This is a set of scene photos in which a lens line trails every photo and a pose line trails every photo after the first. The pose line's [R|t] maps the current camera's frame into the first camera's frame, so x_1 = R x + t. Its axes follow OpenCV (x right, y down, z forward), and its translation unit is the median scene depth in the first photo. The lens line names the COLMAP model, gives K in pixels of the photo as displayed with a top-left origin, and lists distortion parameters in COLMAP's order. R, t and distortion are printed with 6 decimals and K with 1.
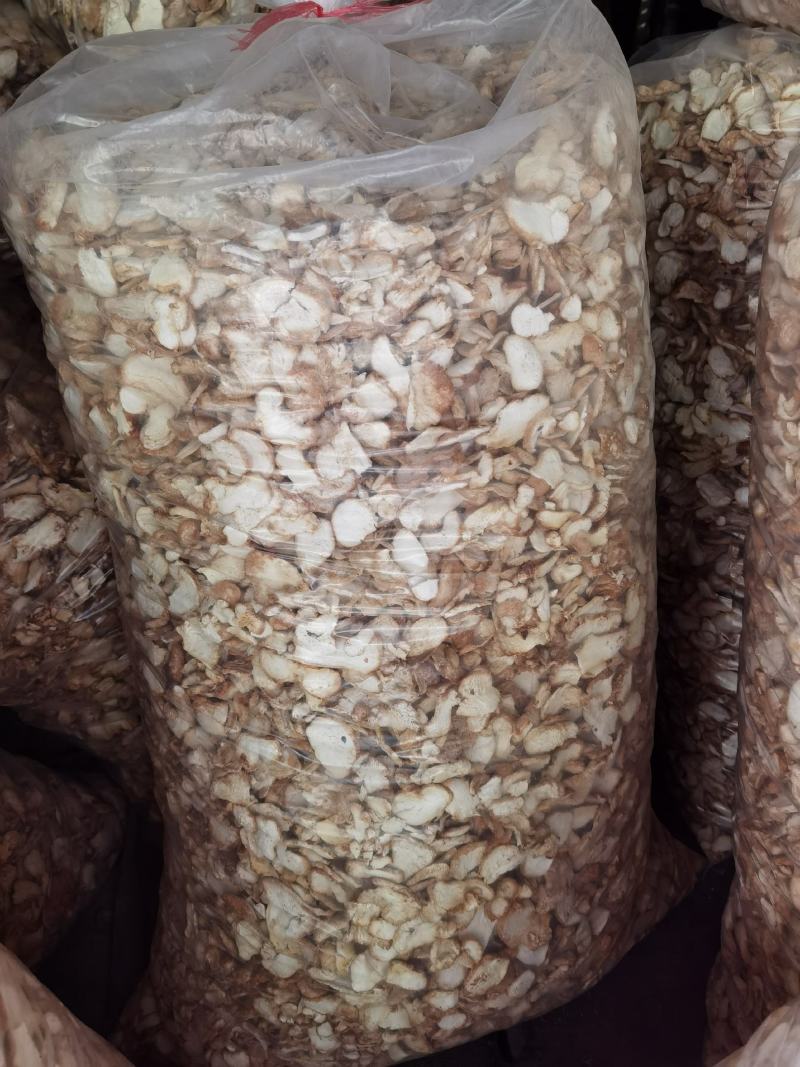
lens RADIAL K [[845.9, 0, 401.6], [0, 845.9, 533.4], [0, 0, 1]] dist [0.007869, 0.007534]
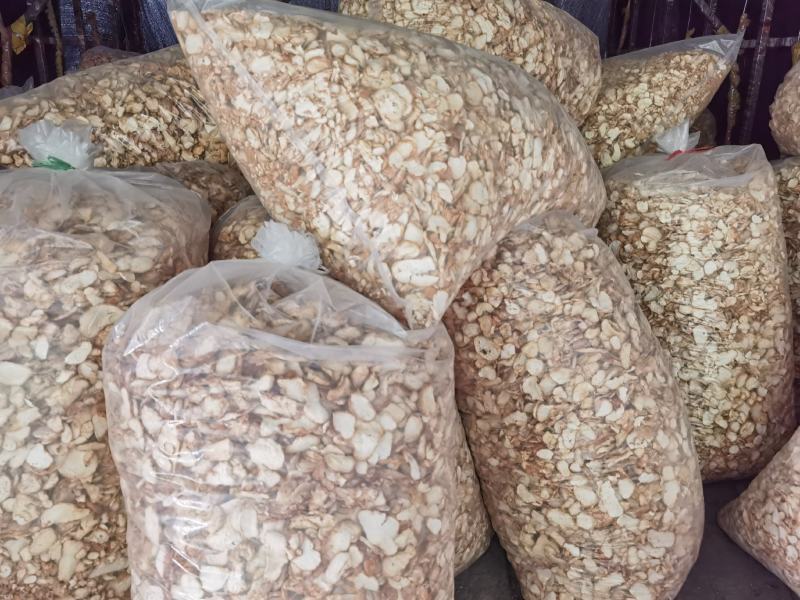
lens RADIAL K [[634.3, 0, 399.4], [0, 634.3, 300.6], [0, 0, 1]] dist [0.007869, 0.007534]
pose [[0.988219, 0.033408, -0.149355, -0.978691], [-0.081347, 0.941275, -0.327695, 1.143580], [0.129636, 0.335984, 0.932904, -1.745275]]
